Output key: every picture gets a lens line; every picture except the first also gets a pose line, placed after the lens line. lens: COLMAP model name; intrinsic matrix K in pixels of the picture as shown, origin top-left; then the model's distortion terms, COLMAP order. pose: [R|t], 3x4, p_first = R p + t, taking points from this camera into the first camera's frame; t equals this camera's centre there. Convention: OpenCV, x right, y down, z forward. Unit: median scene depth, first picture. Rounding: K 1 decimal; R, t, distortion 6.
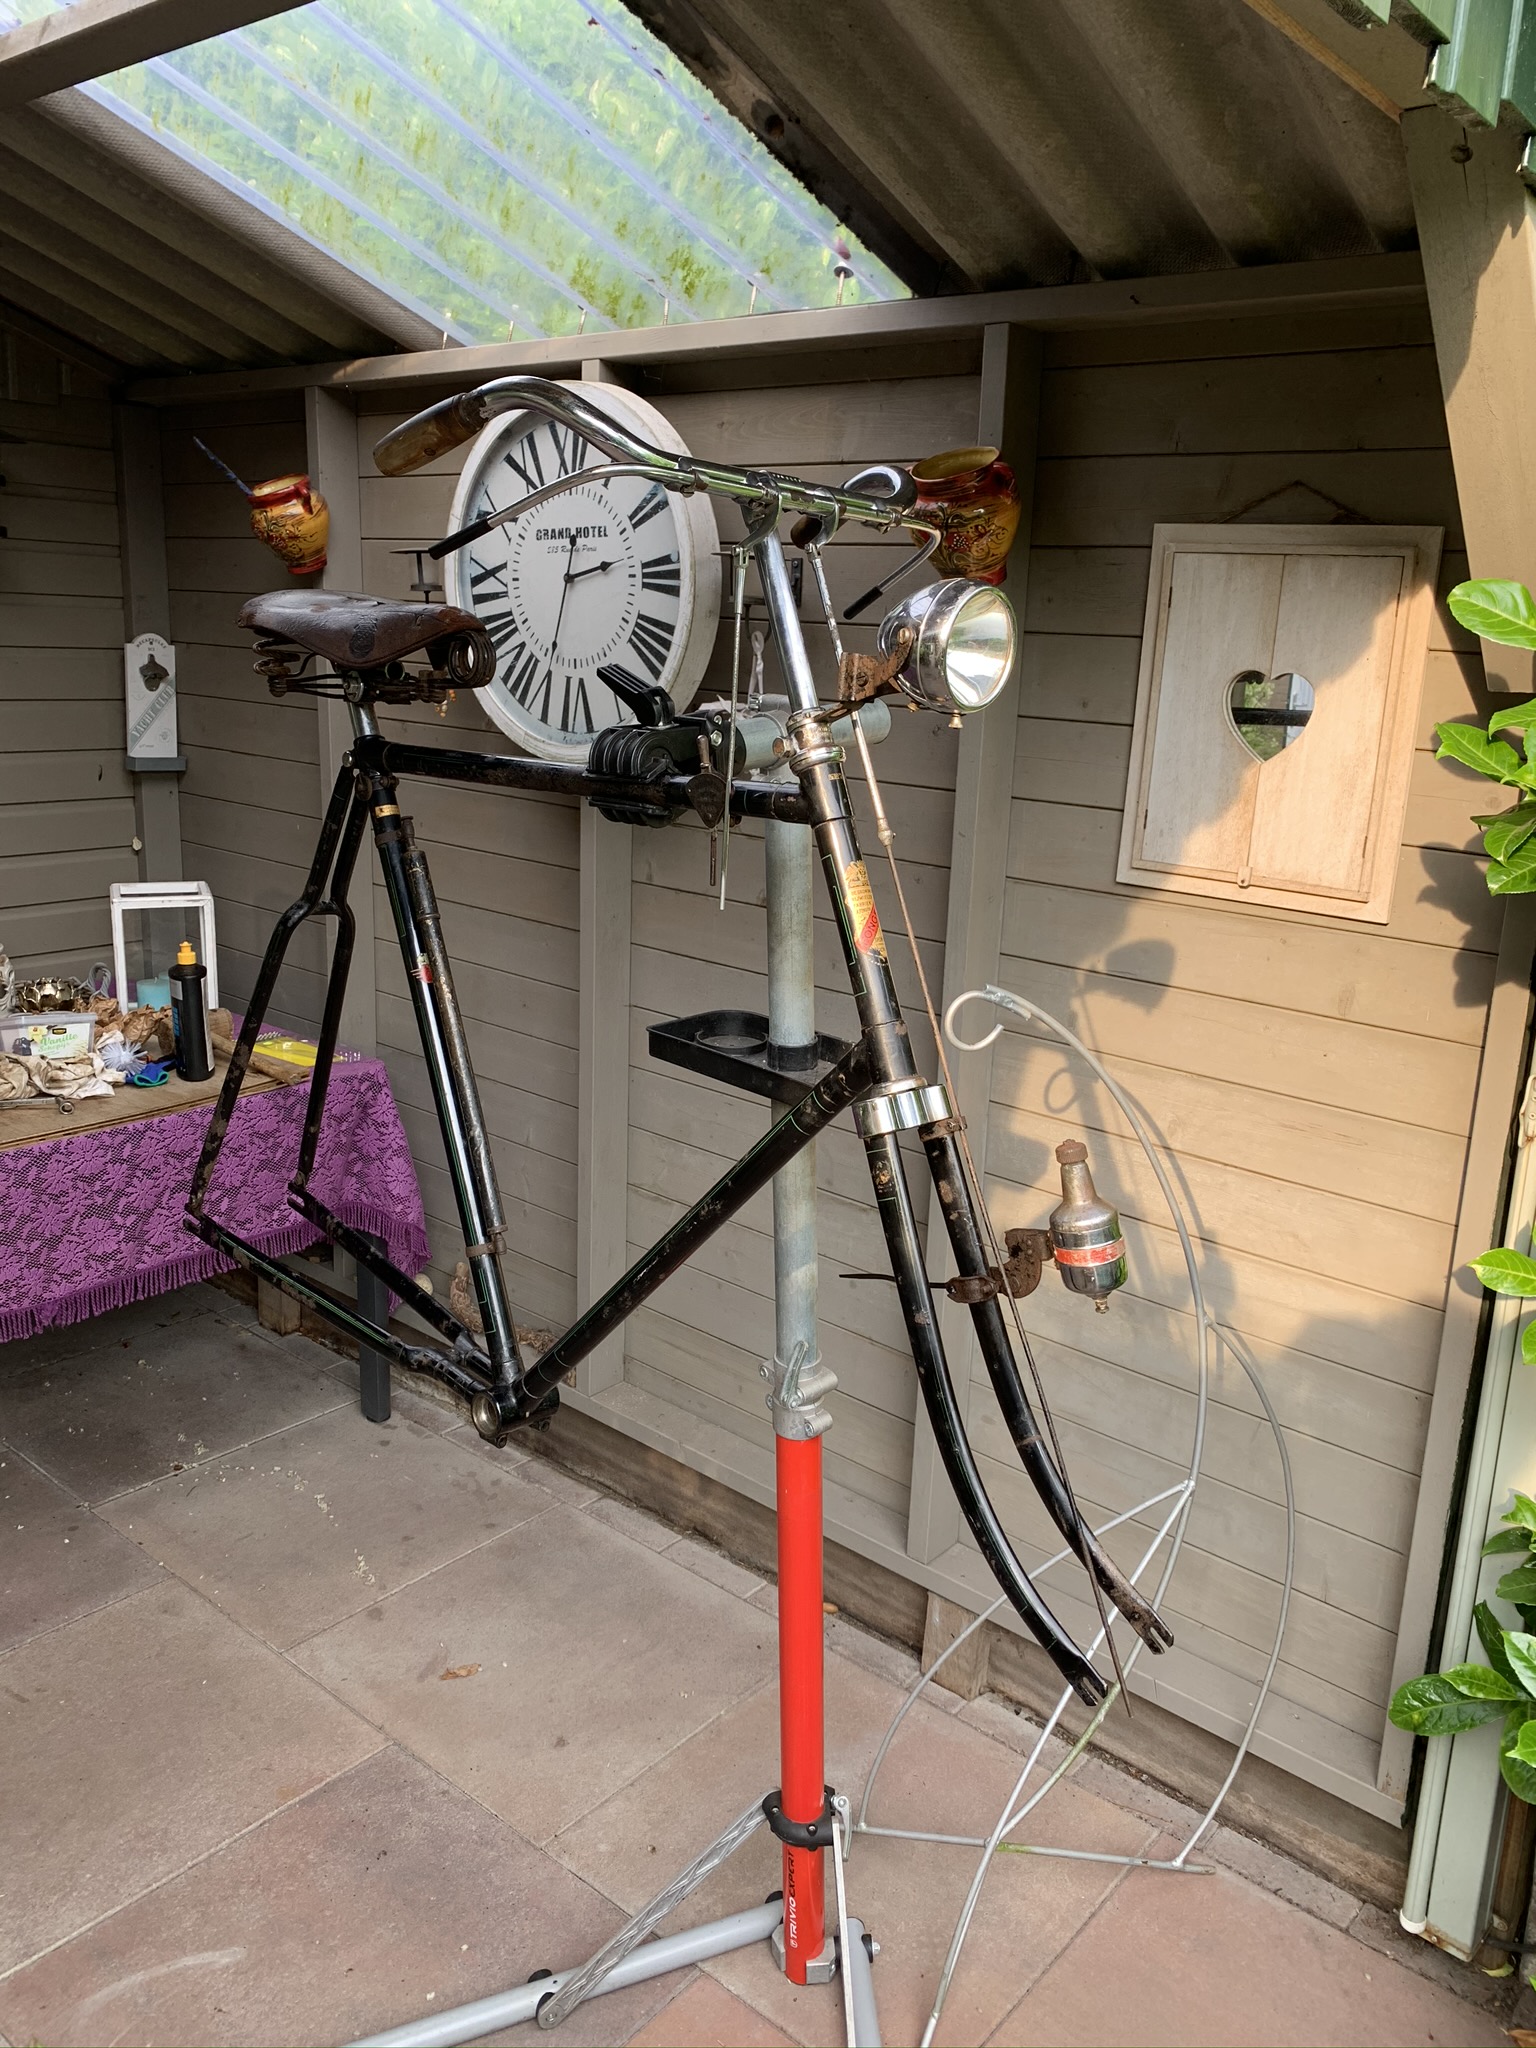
lens RADIAL K [[1578.2, 0, 760.5], [0, 1578.2, 1012.0], [0, 0, 1]] dist [0.026197, -0.037120]
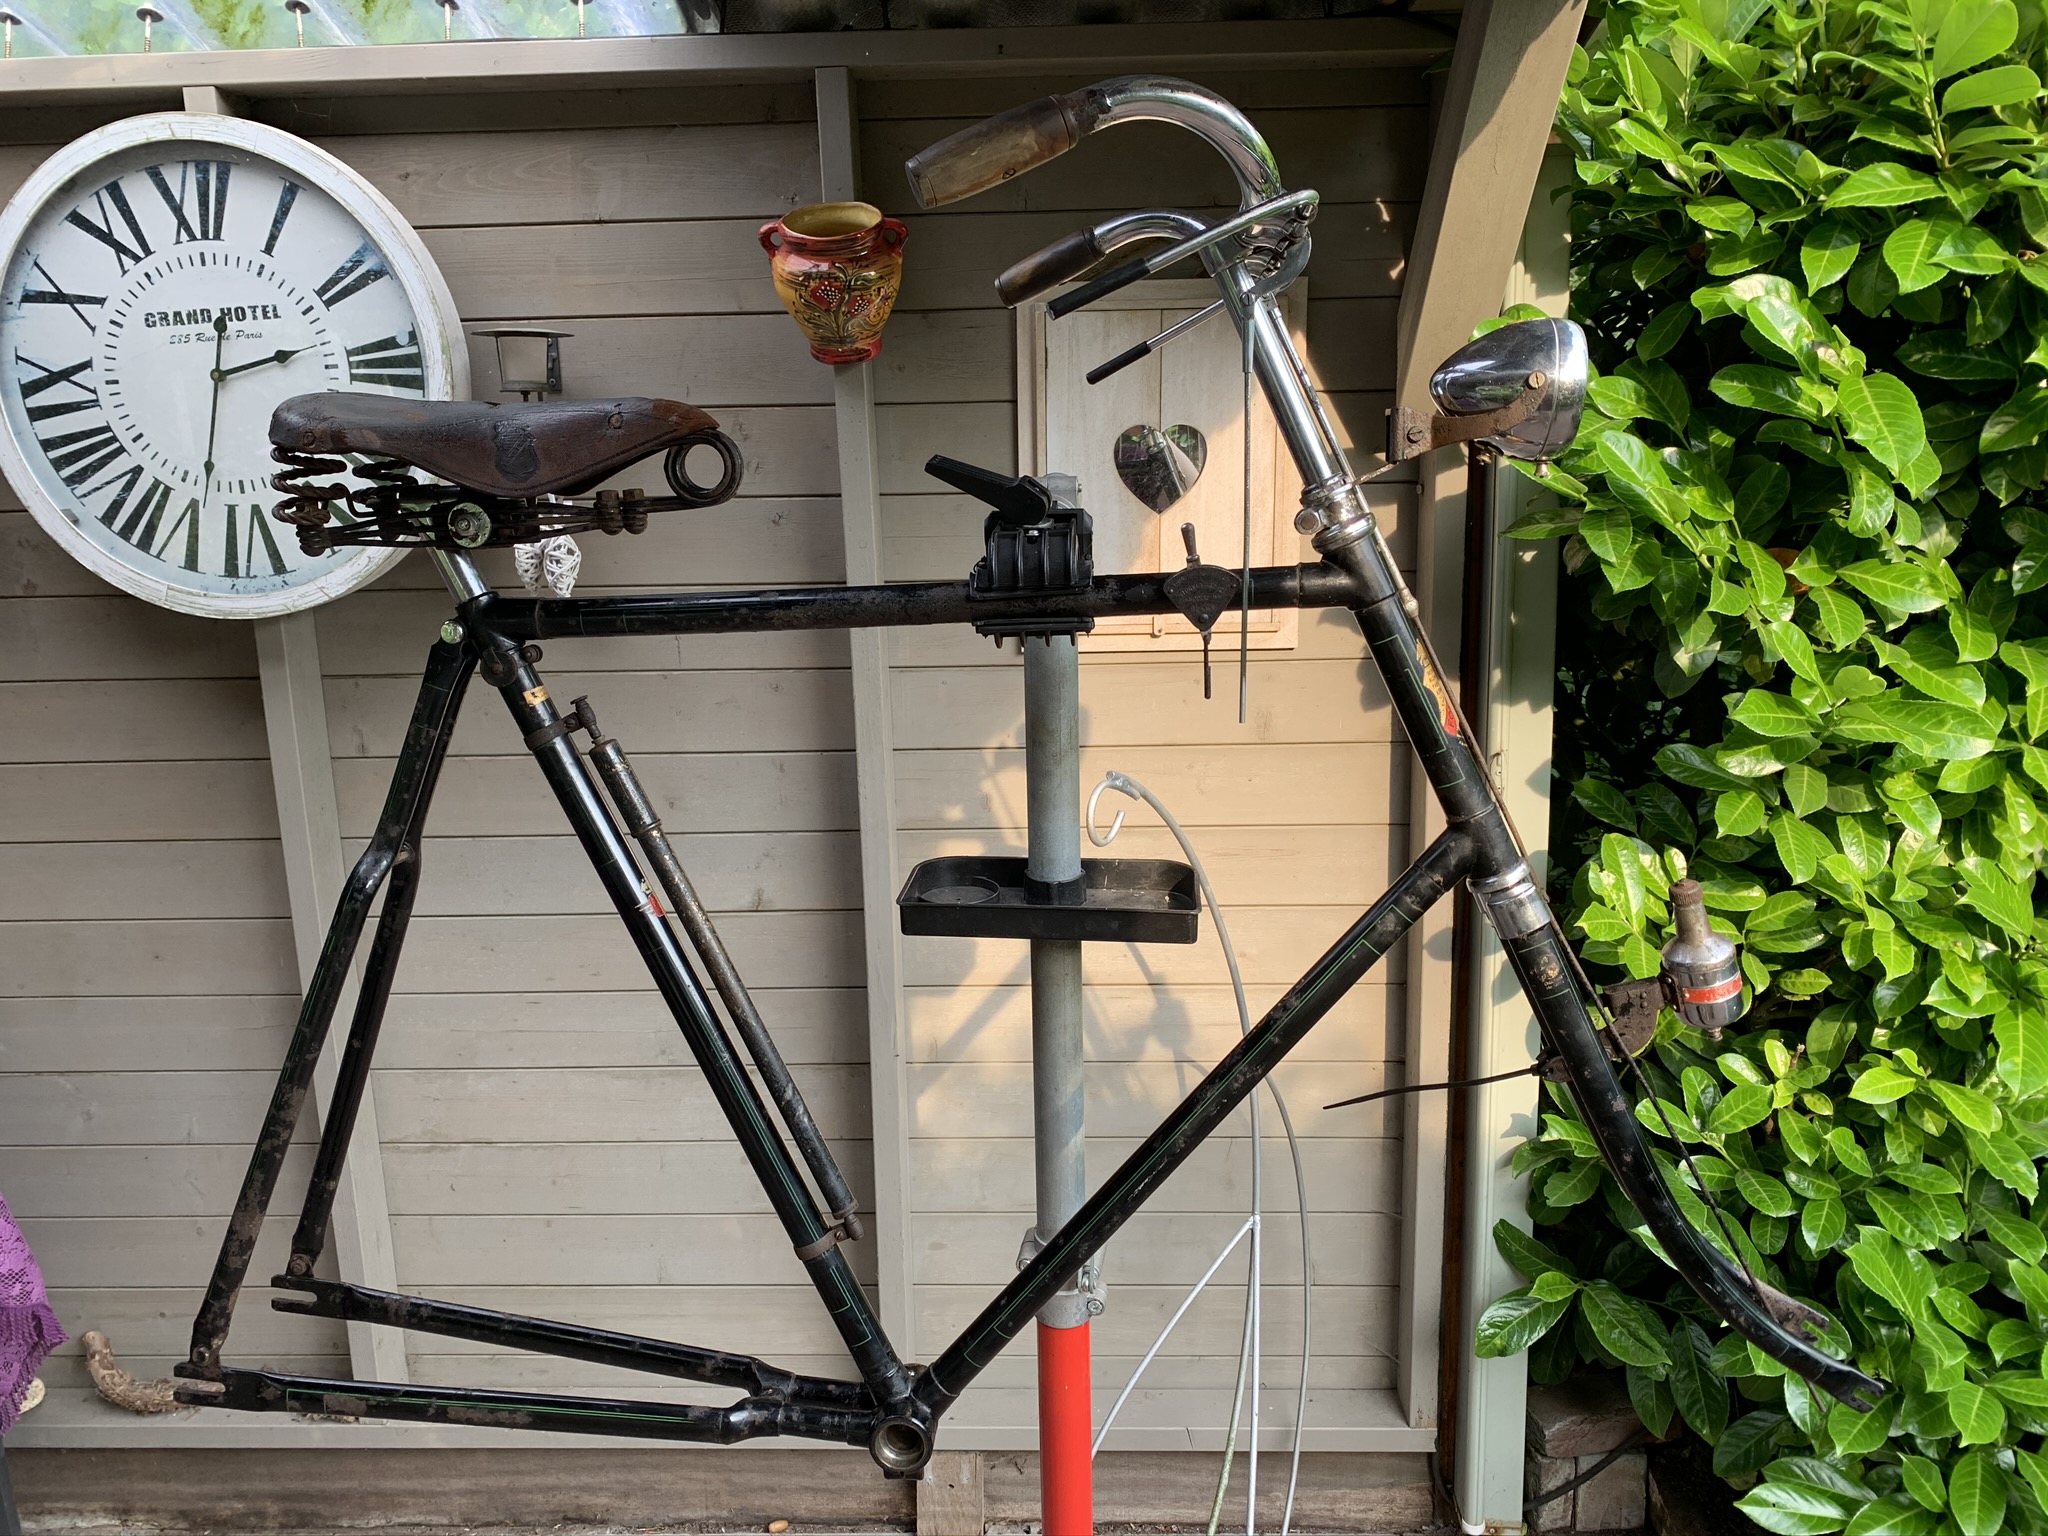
lens RADIAL K [[1578.2, 0, 1019.3], [0, 1578.2, 753.6], [0, 0, 1]] dist [0.026197, -0.037120]
pose [[0.782599, -0.193407, 0.591720, -0.315319], [0.208032, 0.977121, 0.044237, -0.056538], [-0.586738, 0.088477, 0.804929, 0.199568]]
